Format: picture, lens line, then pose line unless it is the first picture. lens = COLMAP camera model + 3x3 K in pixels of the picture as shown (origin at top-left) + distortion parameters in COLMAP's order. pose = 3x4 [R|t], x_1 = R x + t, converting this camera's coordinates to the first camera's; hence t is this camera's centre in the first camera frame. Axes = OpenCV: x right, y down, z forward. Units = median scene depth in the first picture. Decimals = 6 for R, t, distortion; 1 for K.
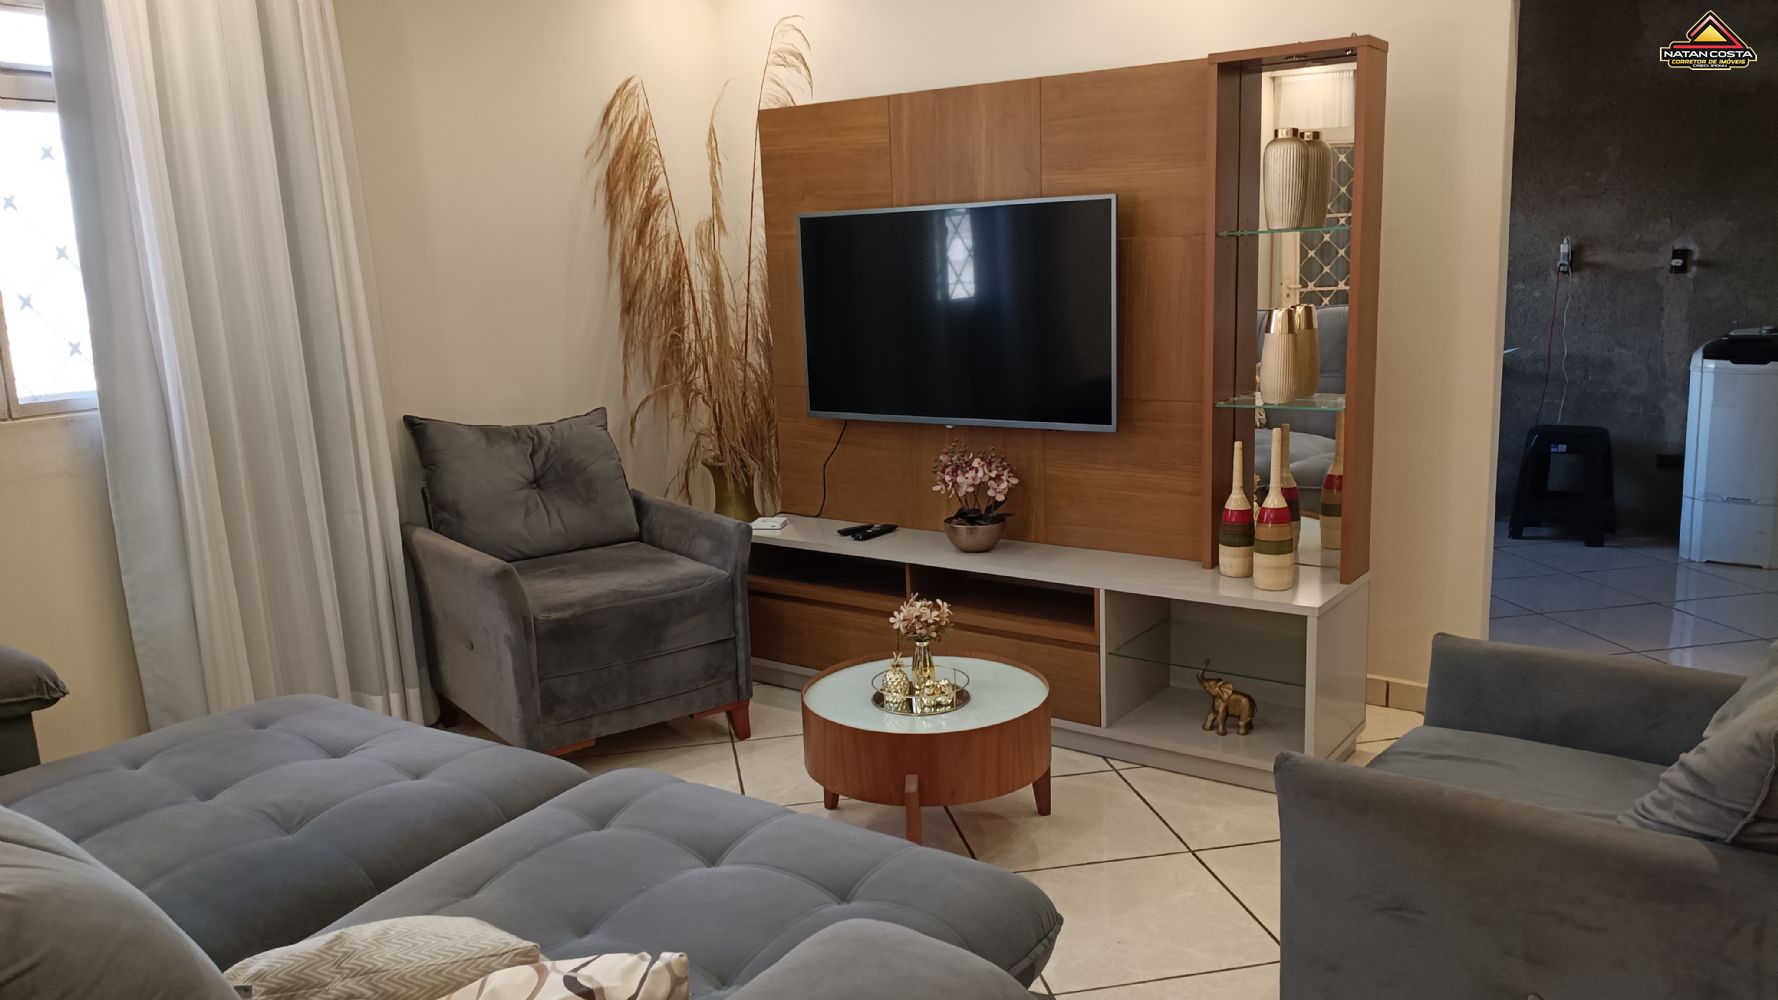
lens RADIAL K [[1382.2, 0, 878.0], [0, 1382.2, 500.6], [0, 0, 1]] dist [0.090130, -0.181697]
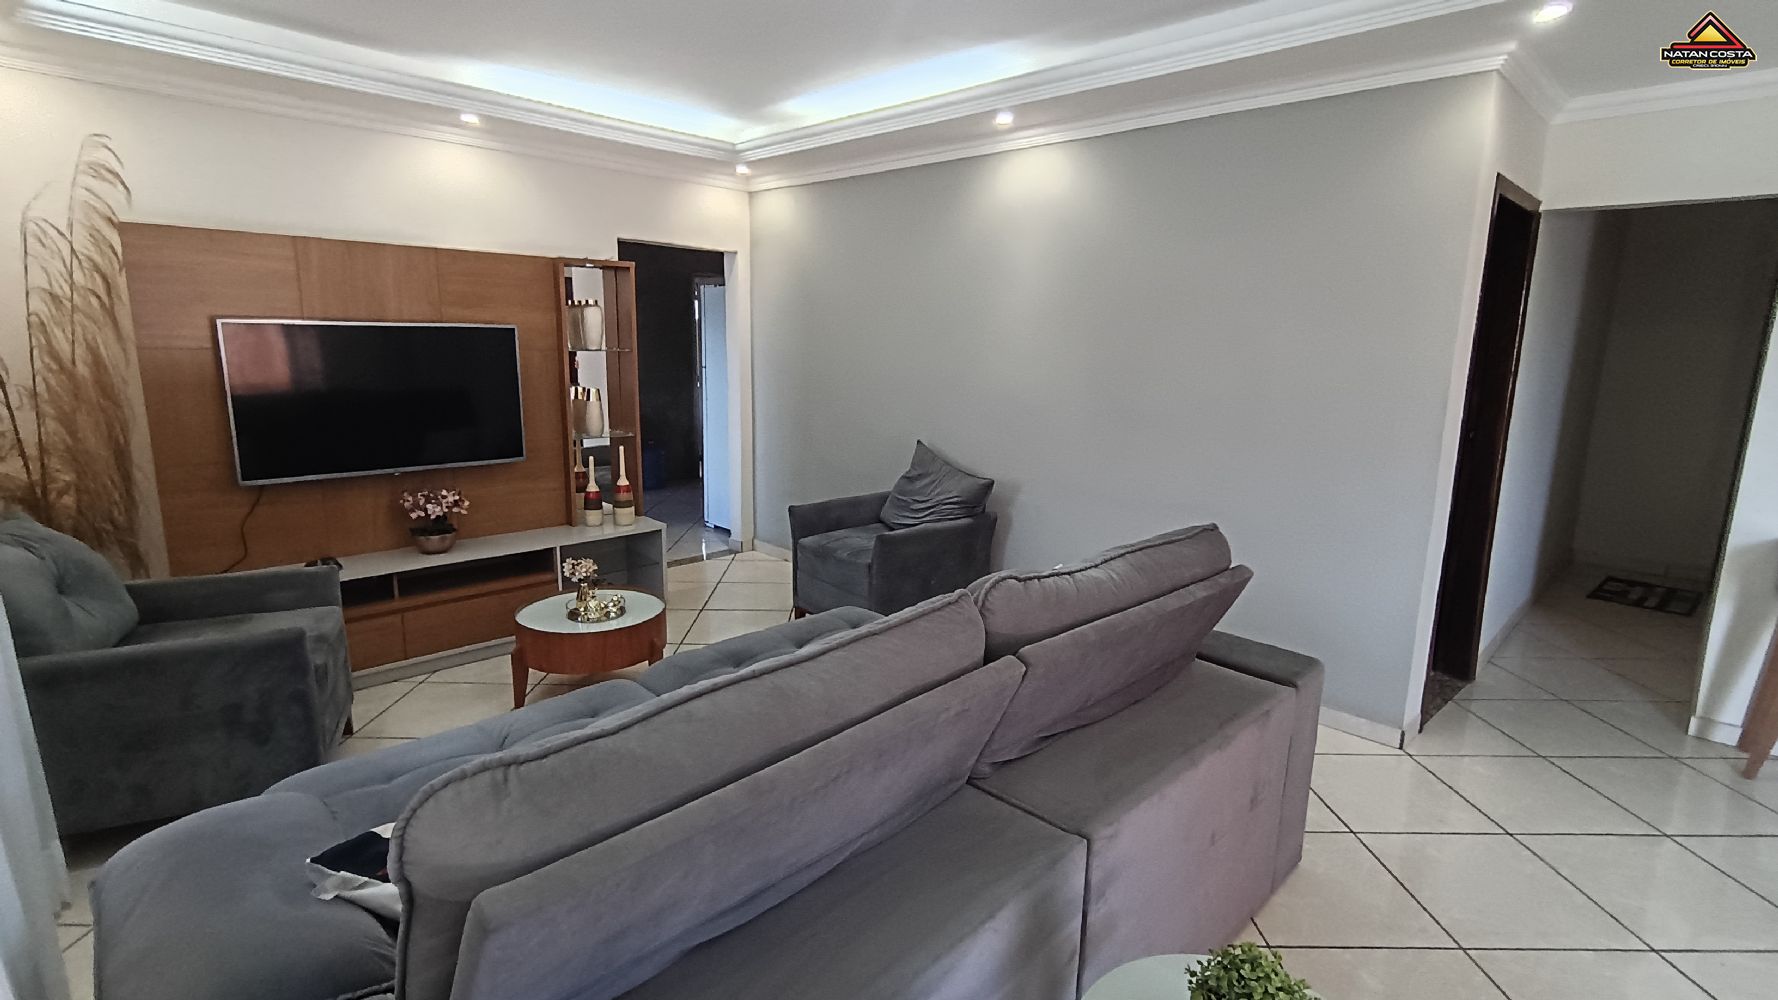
lens RADIAL K [[824.7, 0, 890.9], [0, 824.7, 509.0], [0, 0, 1]] dist [0.001663, 0.000204]
pose [[0.140092, -0.165960, 0.976131, -0.674861], [0.147914, 0.978298, 0.145100, -0.061669], [-0.979028, 0.124056, 0.161600, 0.325168]]
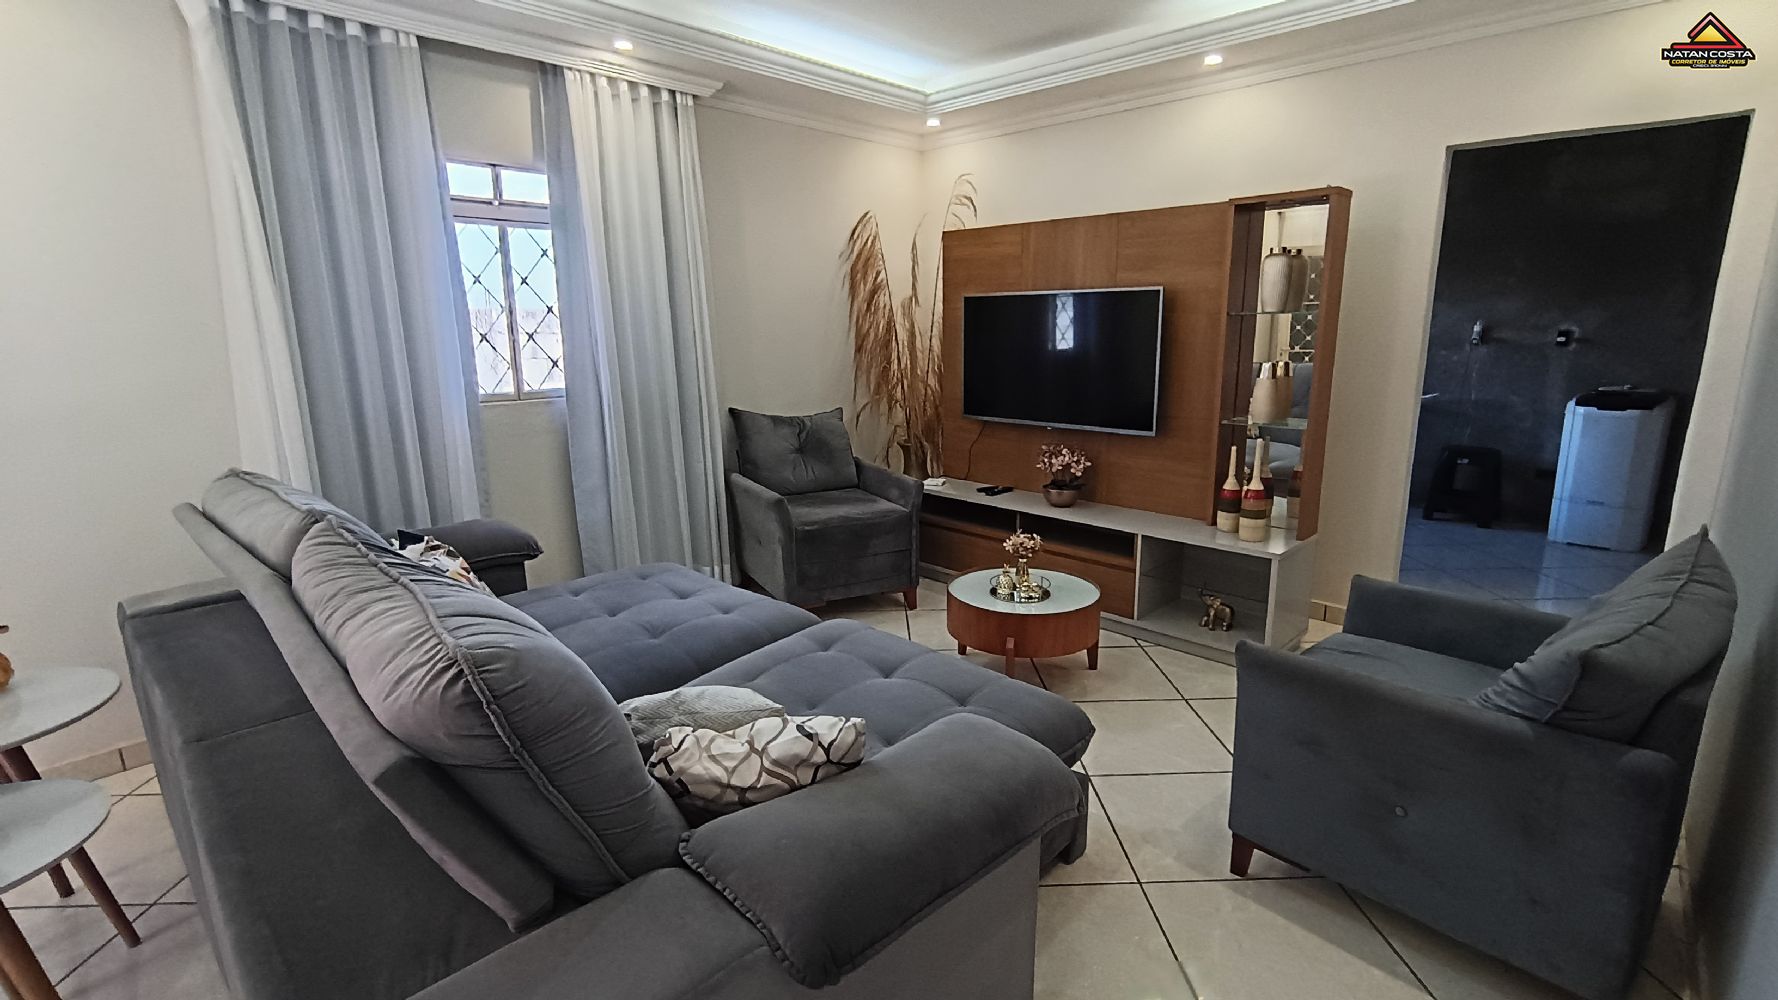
lens RADIAL K [[840.5, 0, 871.4], [0, 840.5, 494.6], [0, 0, 1]] dist [0.034727, -0.020525]
pose [[0.986005, 0.058521, -0.156107, 0.005035], [-0.053762, 0.997956, 0.034538, 0.001178], [0.157809, -0.025662, 0.987136, -0.010407]]
